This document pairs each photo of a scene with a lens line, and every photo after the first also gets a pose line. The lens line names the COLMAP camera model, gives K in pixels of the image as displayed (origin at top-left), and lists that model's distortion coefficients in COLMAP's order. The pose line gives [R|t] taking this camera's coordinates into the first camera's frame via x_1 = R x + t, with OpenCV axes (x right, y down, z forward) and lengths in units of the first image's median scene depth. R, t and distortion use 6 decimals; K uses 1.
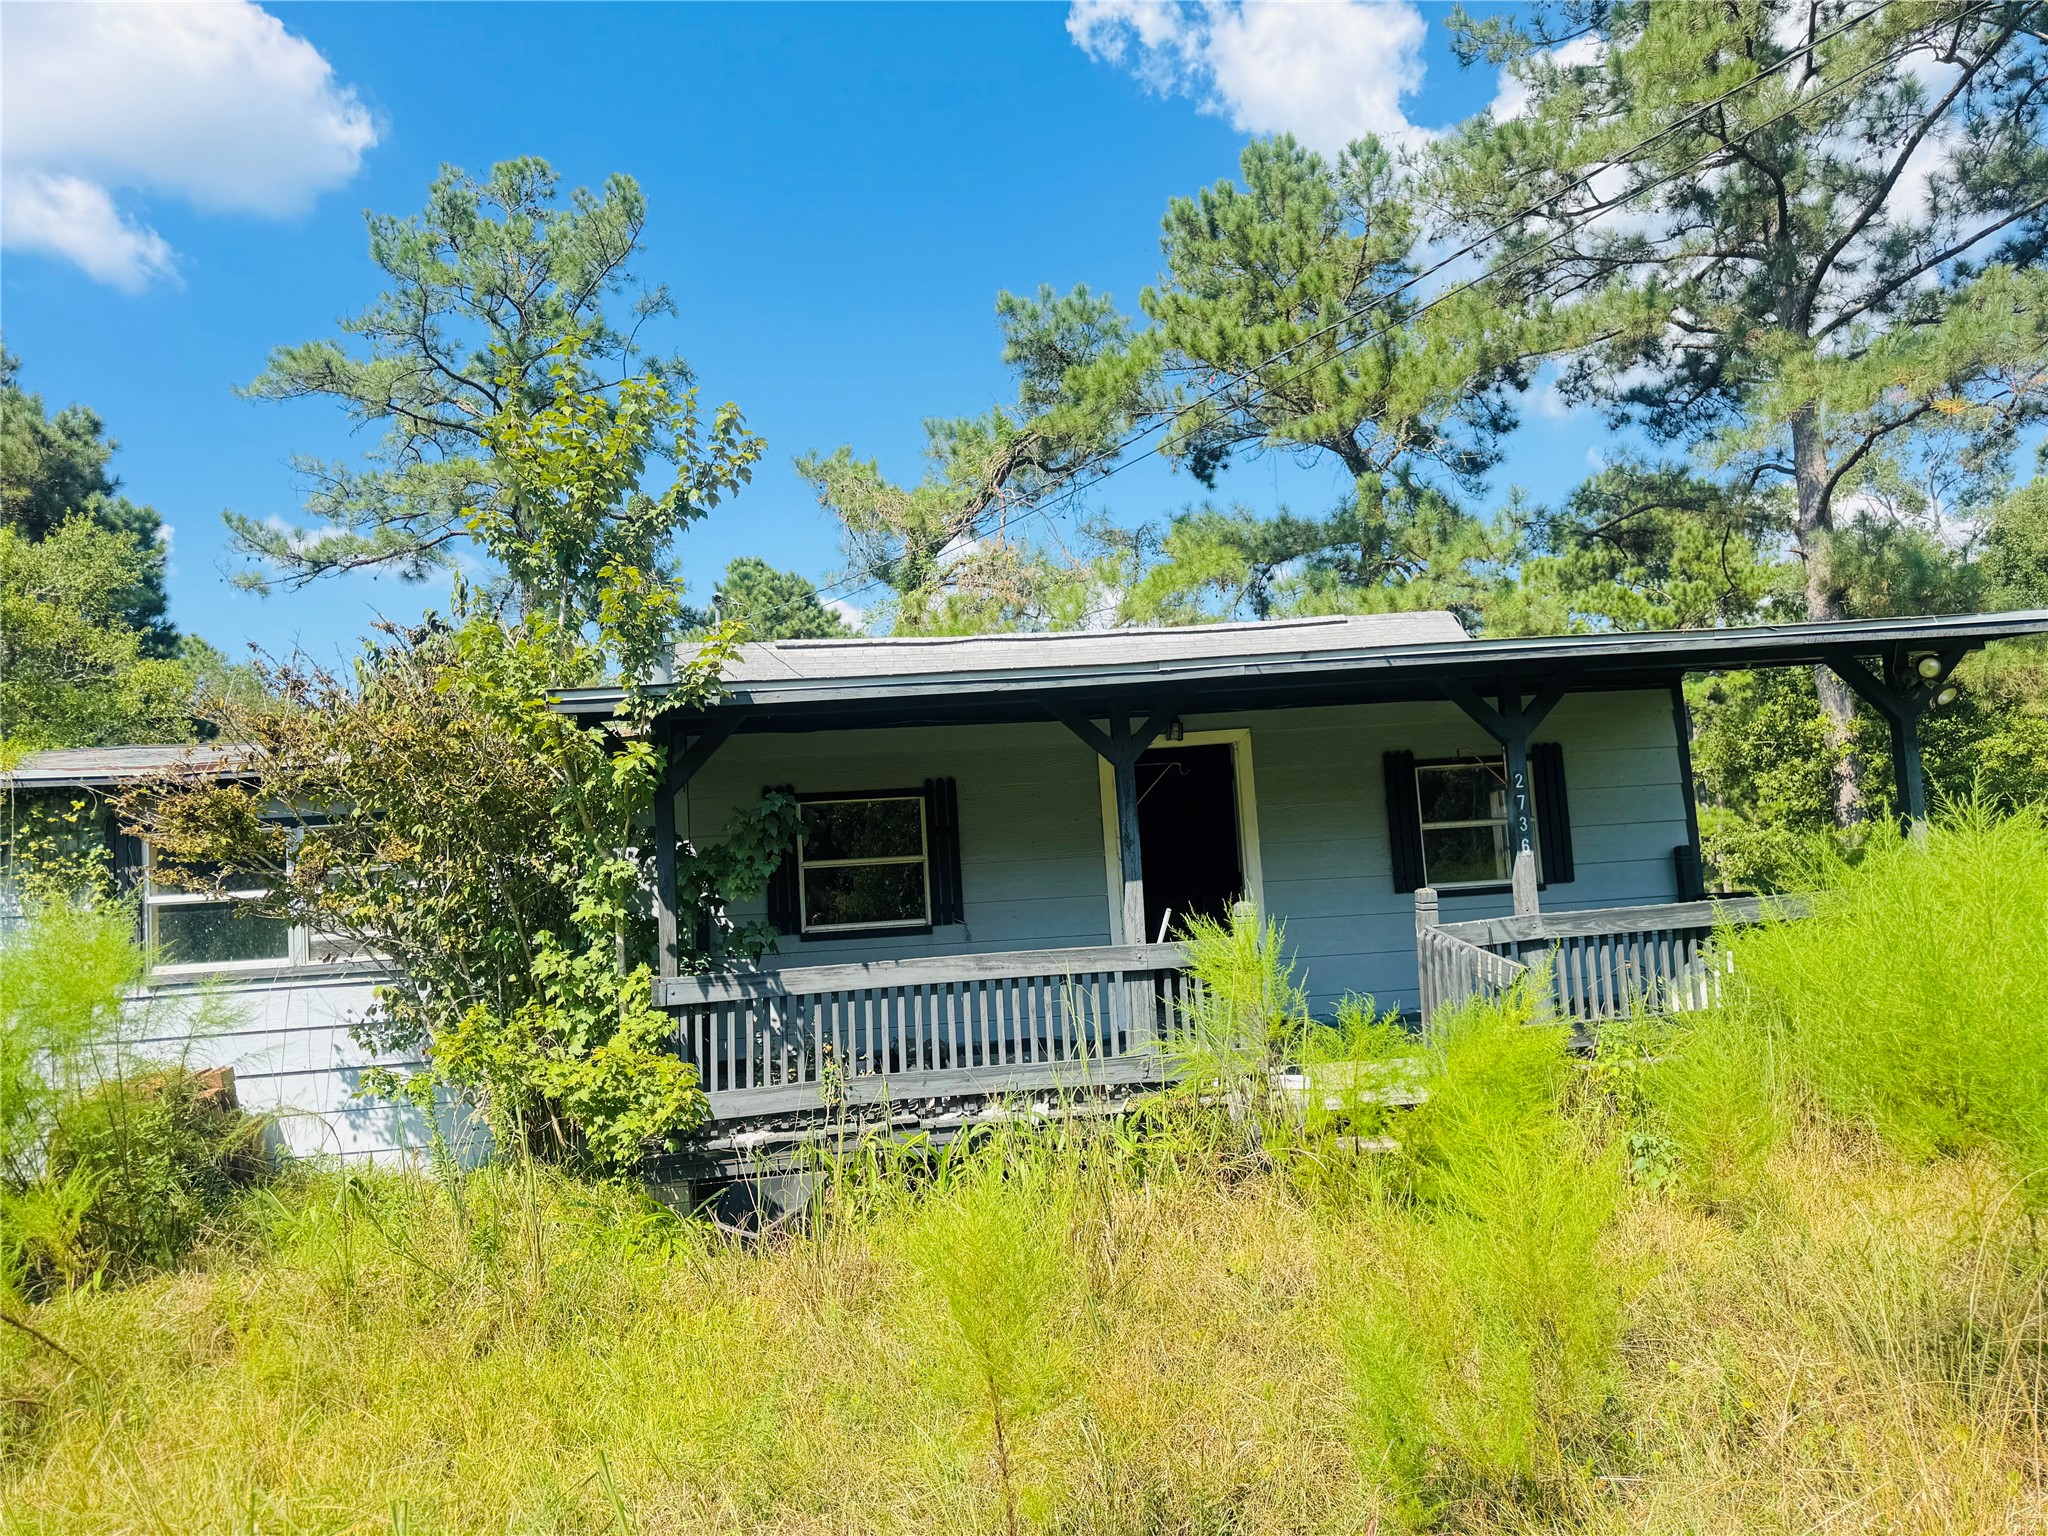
lens RADIAL K [[1456.6, 0, 1024.0], [0, 1456.6, 768.0], [0, 0, 1]] dist [0.071134, -0.108184]
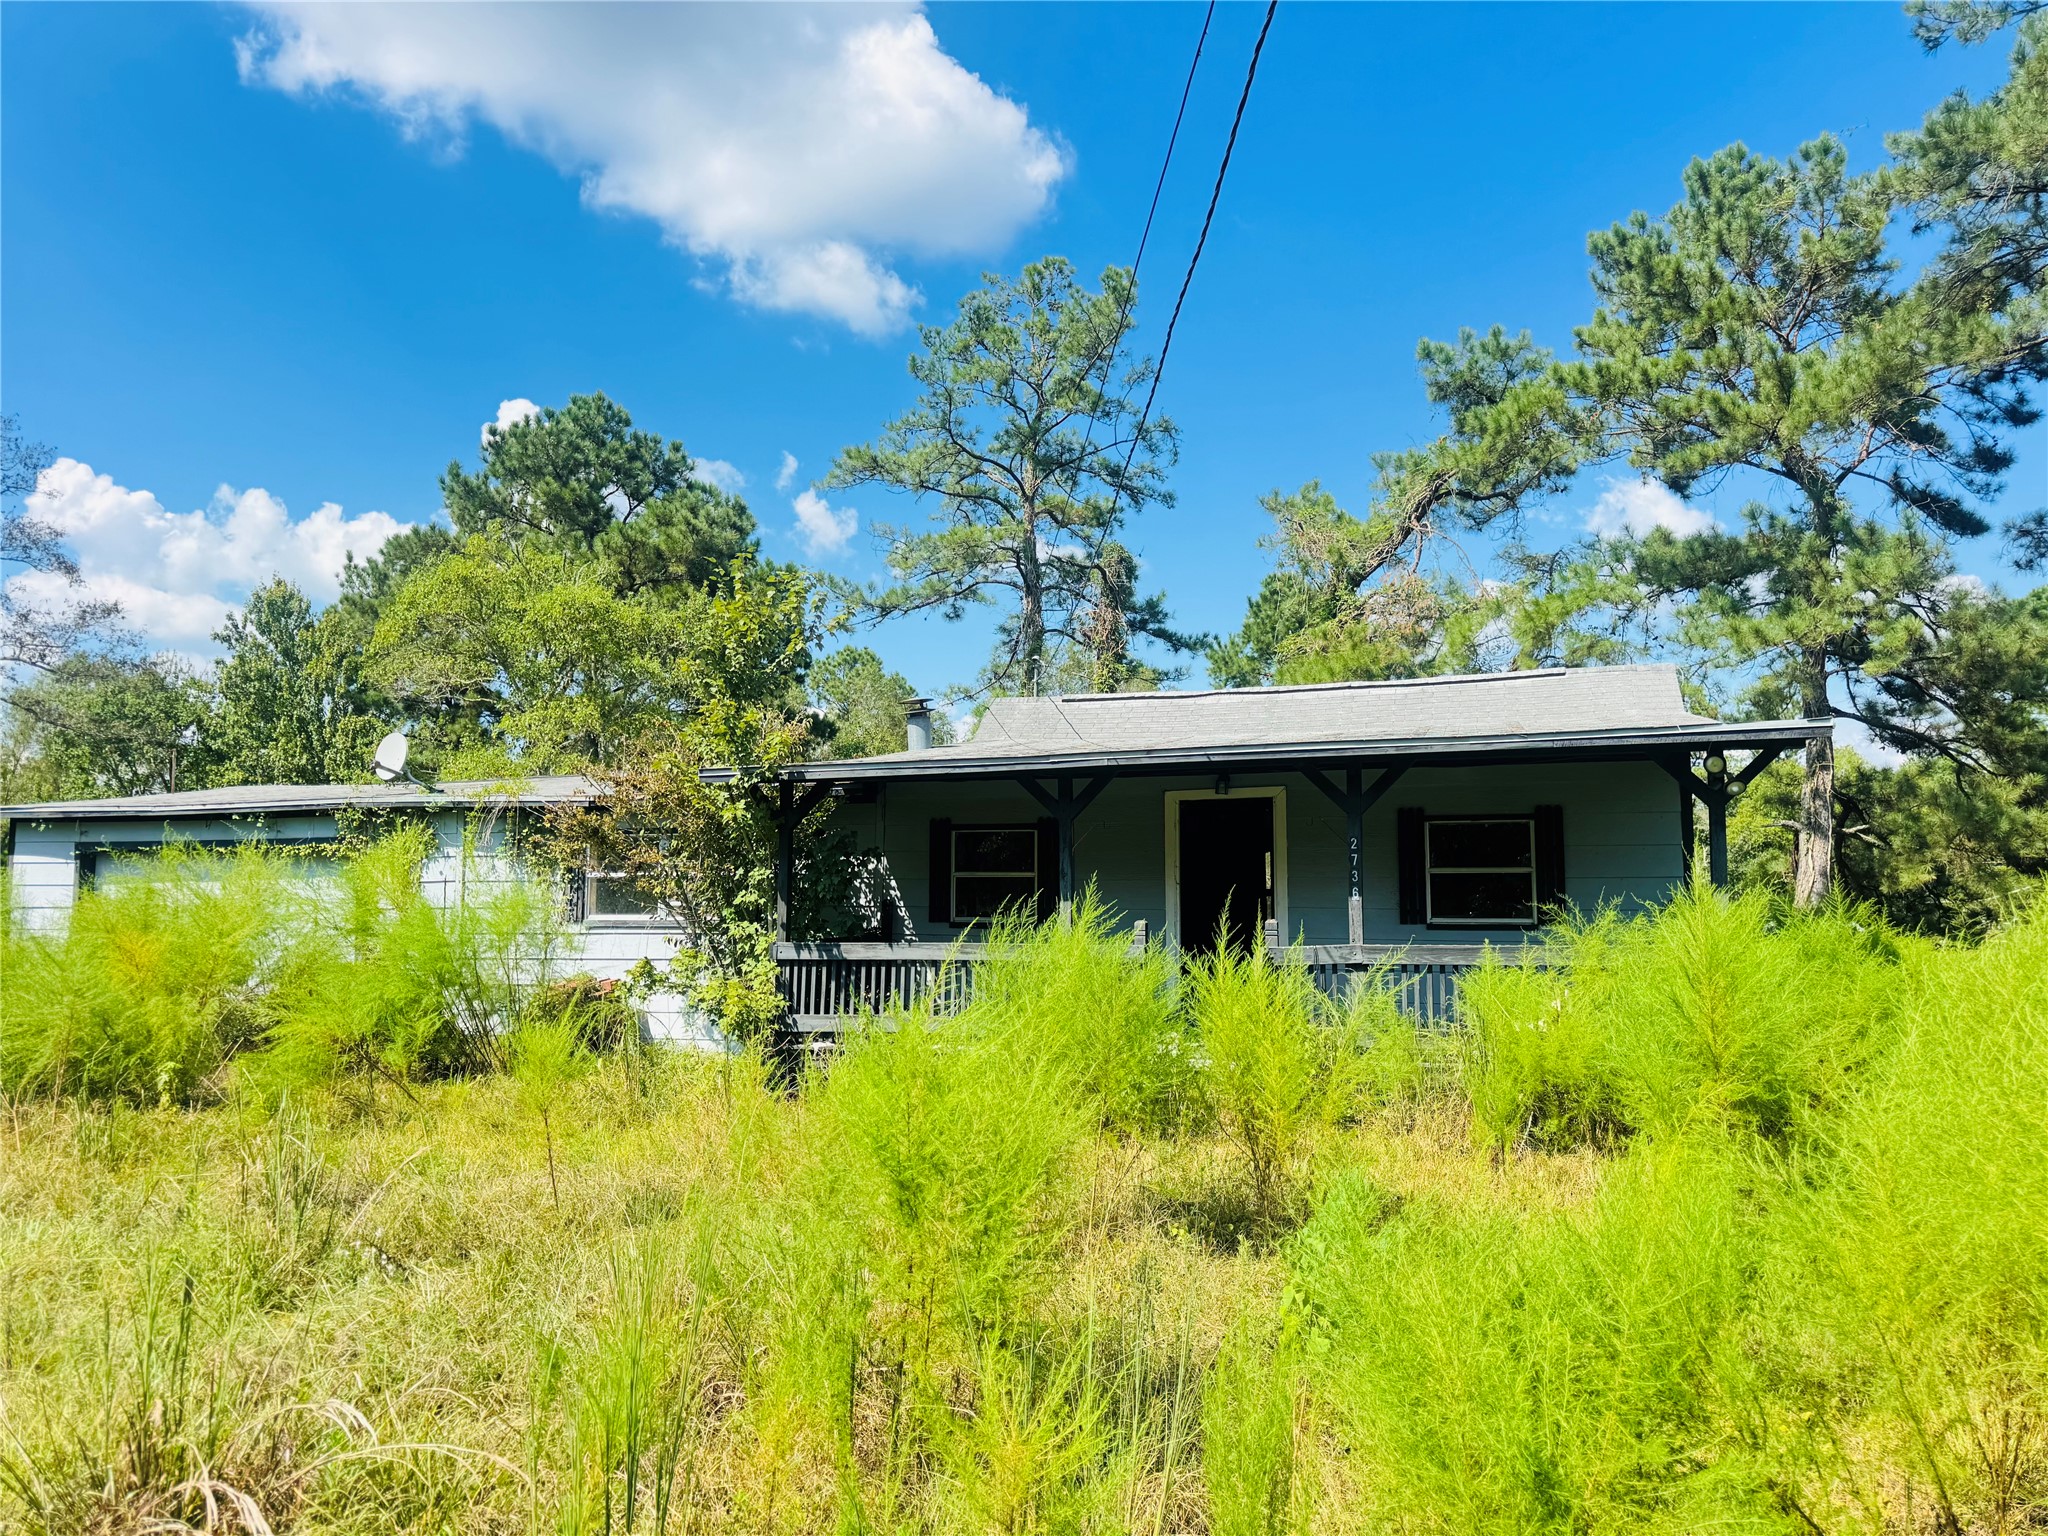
lens RADIAL K [[1432.4, 0, 1013.4], [0, 1432.4, 786.8], [0, 0, 1]] dist [0.070597, -0.070585]
pose [[0.902186, 0.028413, -0.430411, 0.315156], [-0.018766, 0.999469, 0.026644, -0.036438], [0.430940, -0.015961, 0.902240, -0.154476]]
